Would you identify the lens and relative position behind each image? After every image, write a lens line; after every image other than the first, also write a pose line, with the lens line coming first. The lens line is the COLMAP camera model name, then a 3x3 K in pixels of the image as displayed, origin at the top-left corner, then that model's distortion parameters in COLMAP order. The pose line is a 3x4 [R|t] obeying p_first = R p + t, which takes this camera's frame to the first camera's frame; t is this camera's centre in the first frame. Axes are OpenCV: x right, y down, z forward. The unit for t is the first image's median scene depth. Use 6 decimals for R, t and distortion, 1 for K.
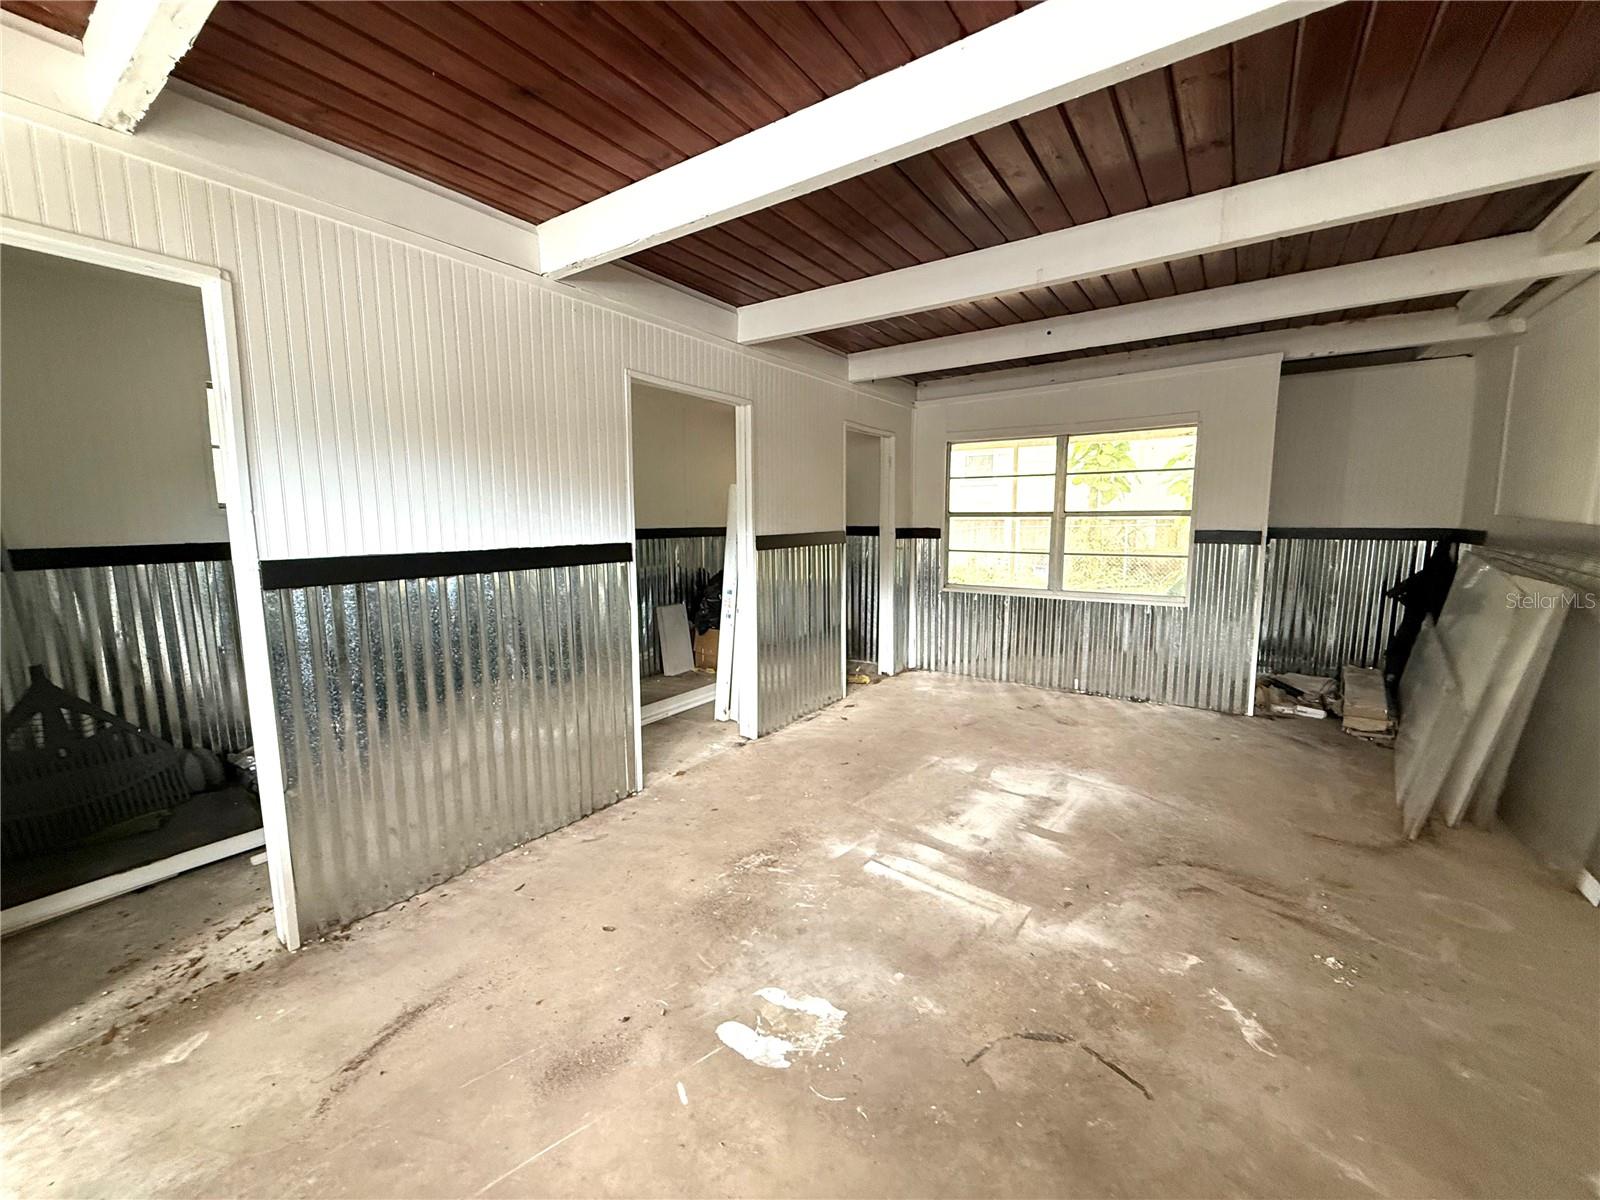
lens RADIAL K [[635.1, 0, 793.4], [0, 635.1, 599.5], [0, 0, 1]] dist [-0.002242, 0.000828]
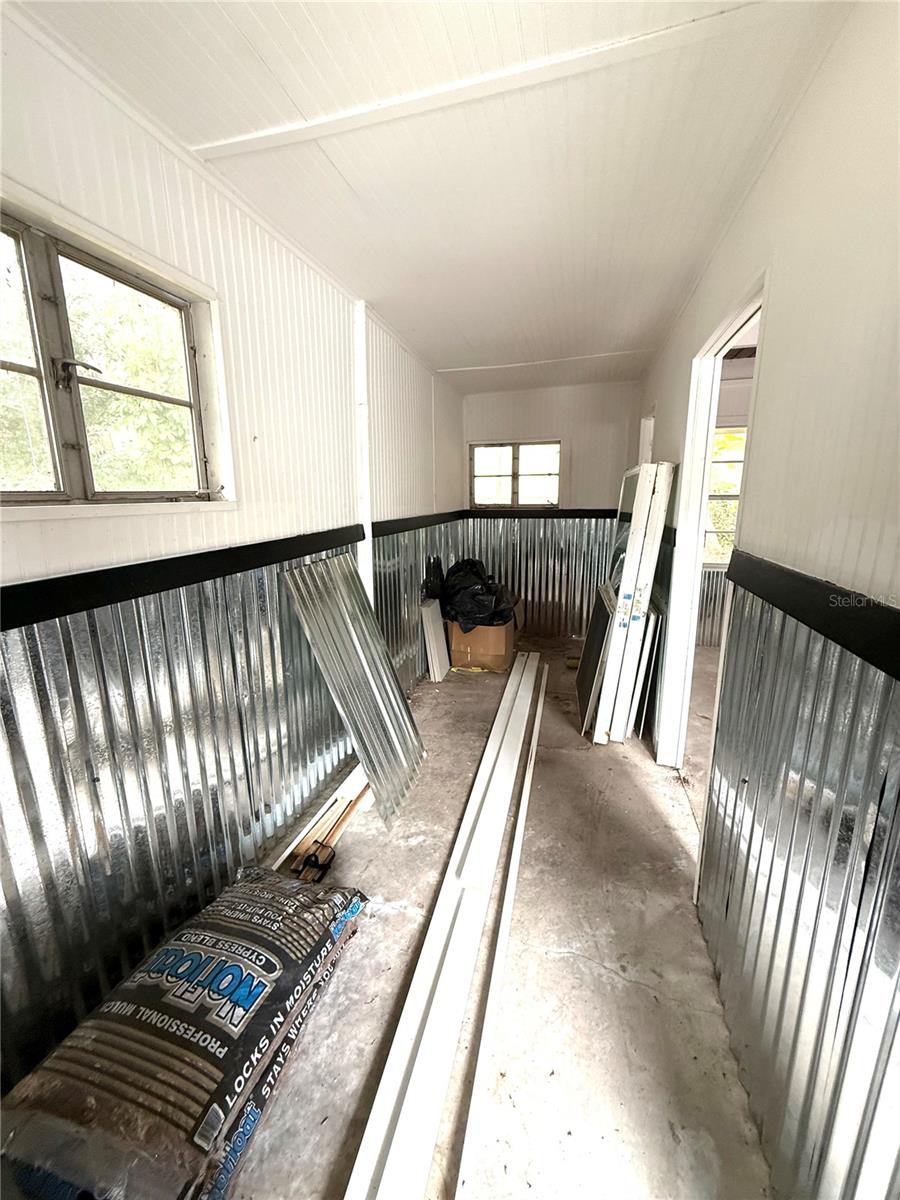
lens RADIAL K [[476.3, 0, 450.3], [0, 476.3, 599.8], [0, 0, 1]] dist [-0.002242, 0.000828]
pose [[0.947144, -0.076080, 0.311658, -0.620620], [0.048883, 0.994355, 0.094178, -0.092351], [-0.317063, -0.073965, 0.945516, 0.587423]]
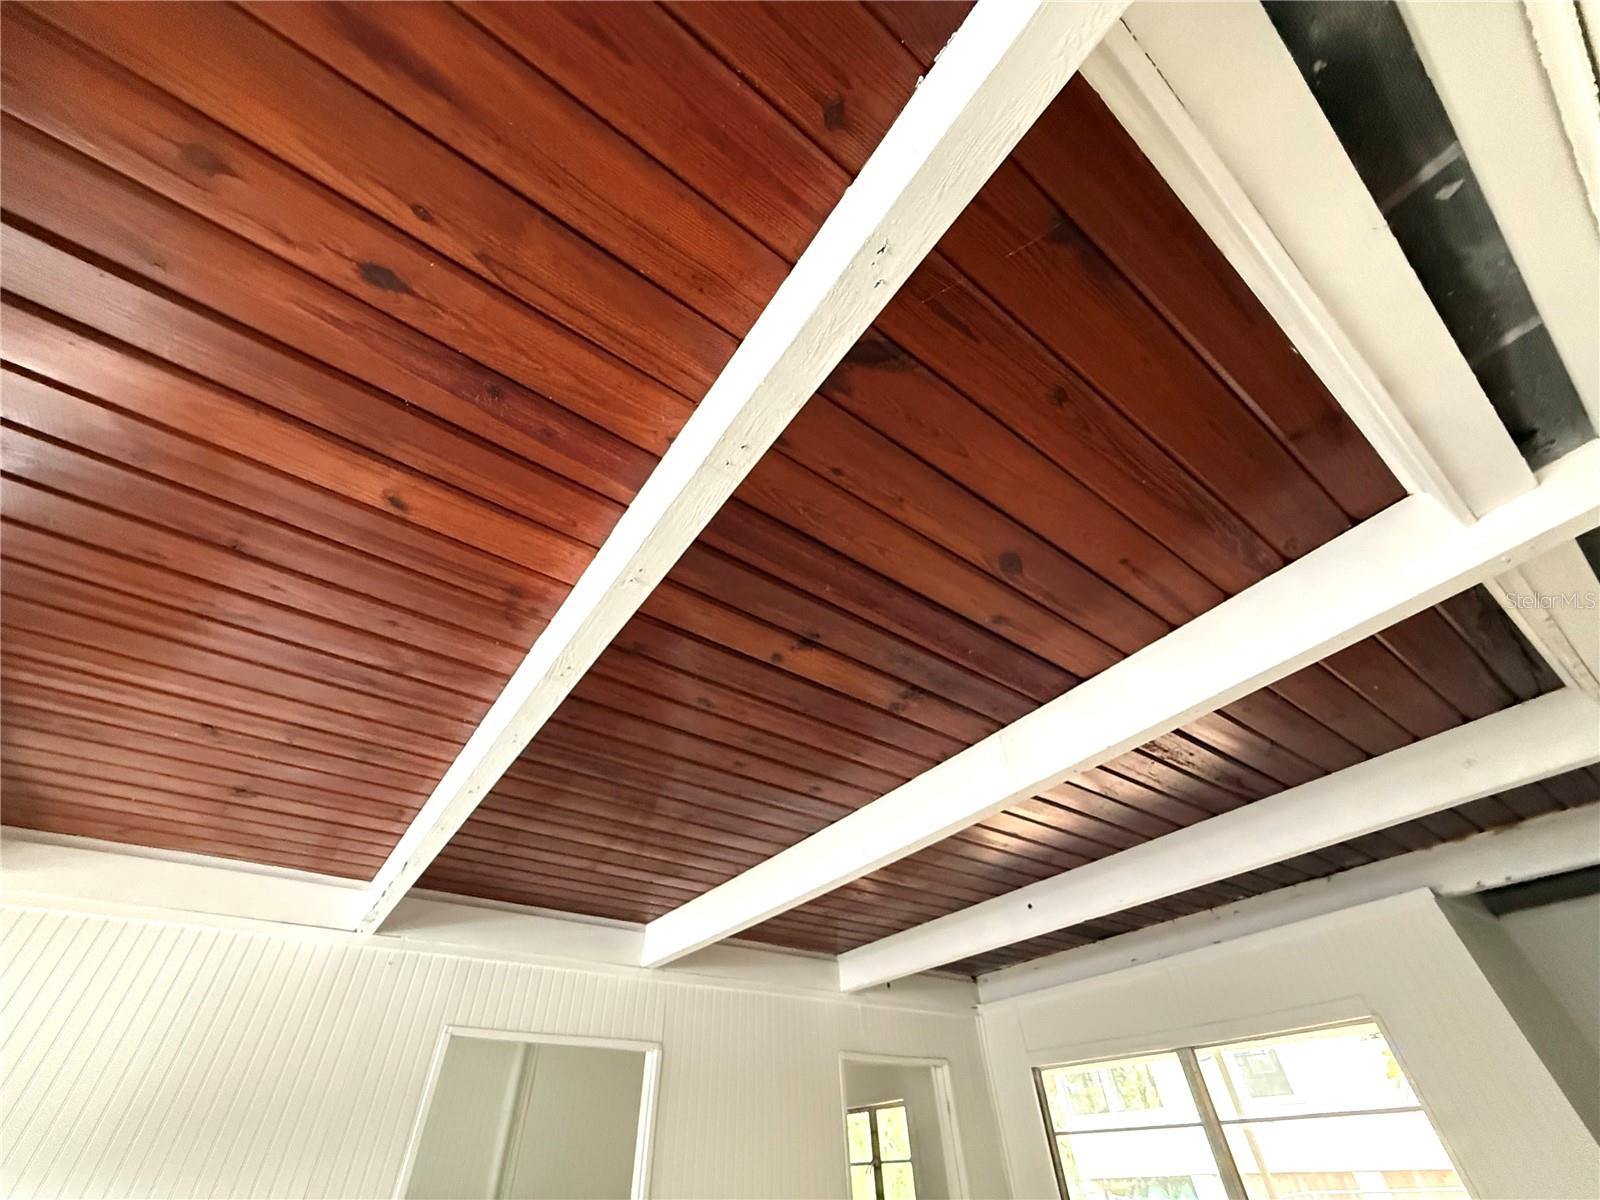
lens RADIAL K [[635.1, 0, 794.4], [0, 635.1, 601.6], [0, 0, 1]] dist [-0.002242, 0.000828]
pose [[0.946099, -0.235153, -0.222708, 0.427578], [-0.013337, 0.658764, -0.752232, -0.090774], [0.323602, 0.714656, 0.620120, 0.189260]]
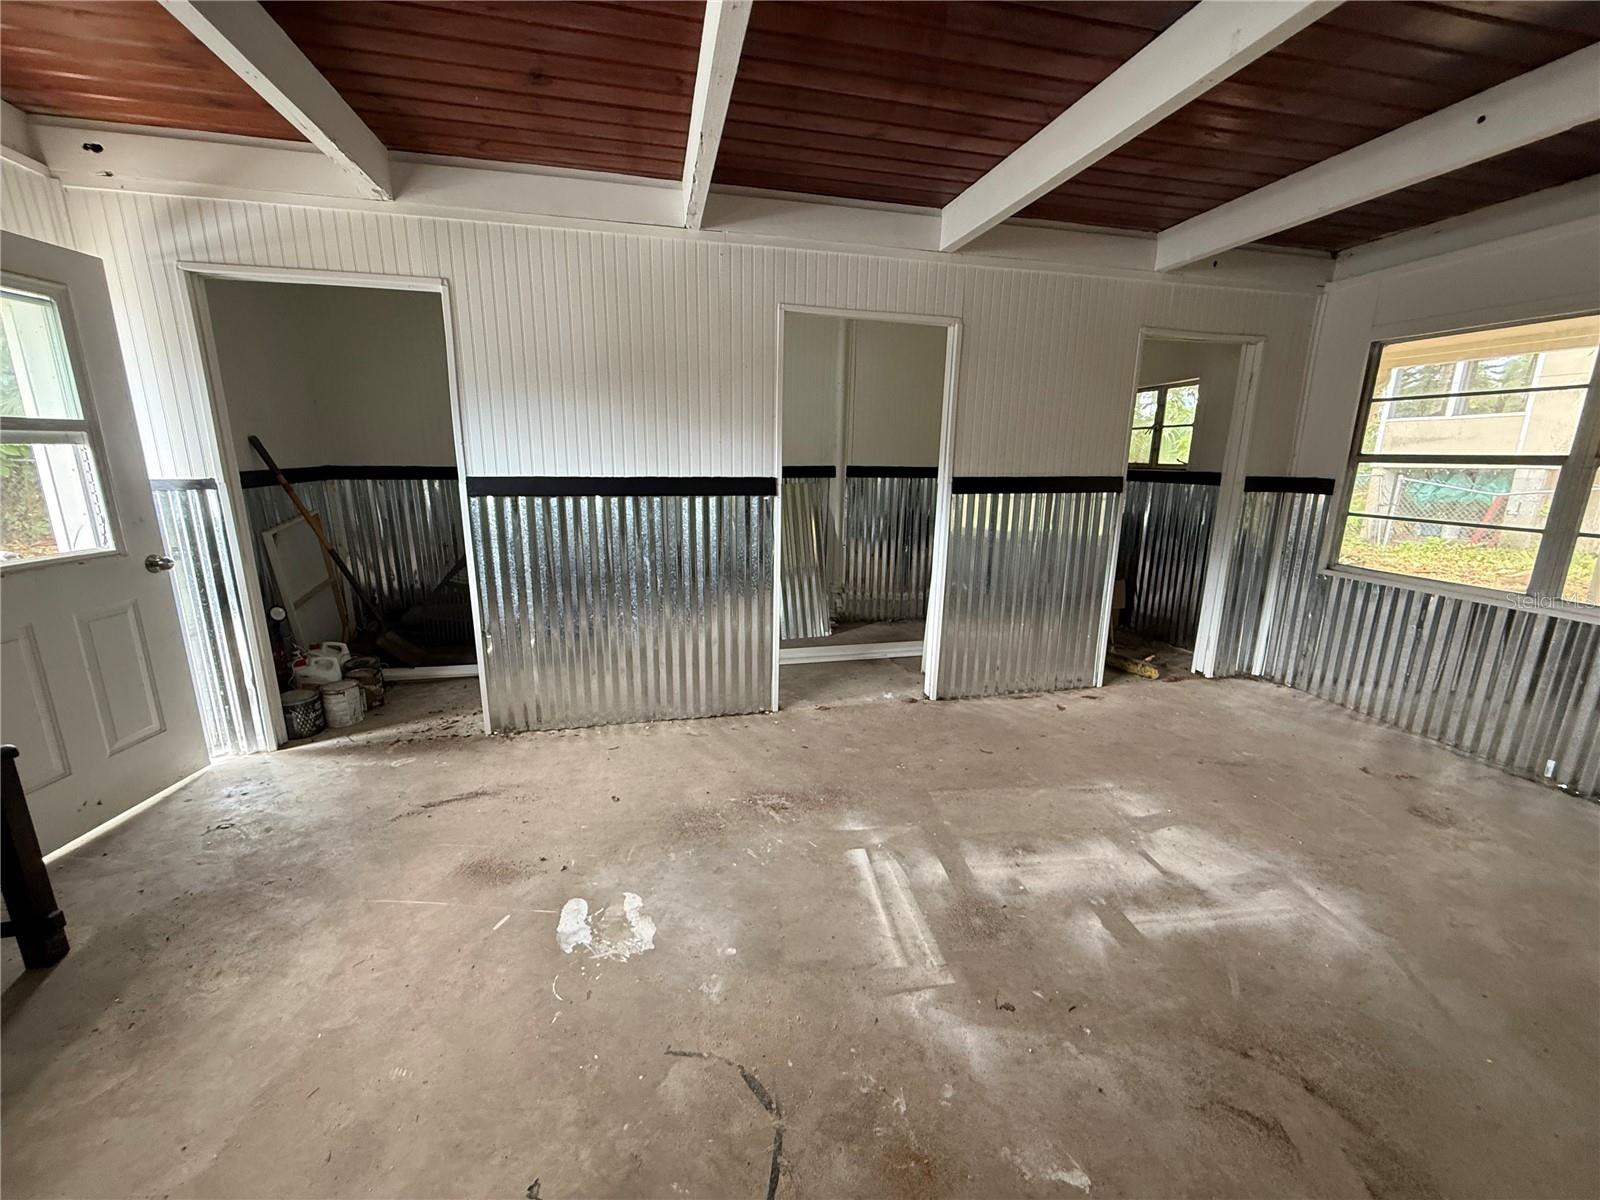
lens RADIAL K [[635.1, 0, 795.4], [0, 635.1, 599.0], [0, 0, 1]] dist [-0.002242, 0.000828]
pose [[0.742477, 0.162476, -0.649869, 0.422260], [-0.102506, 0.986271, 0.129468, -0.027370], [0.661982, -0.029512, 0.748938, 0.209386]]
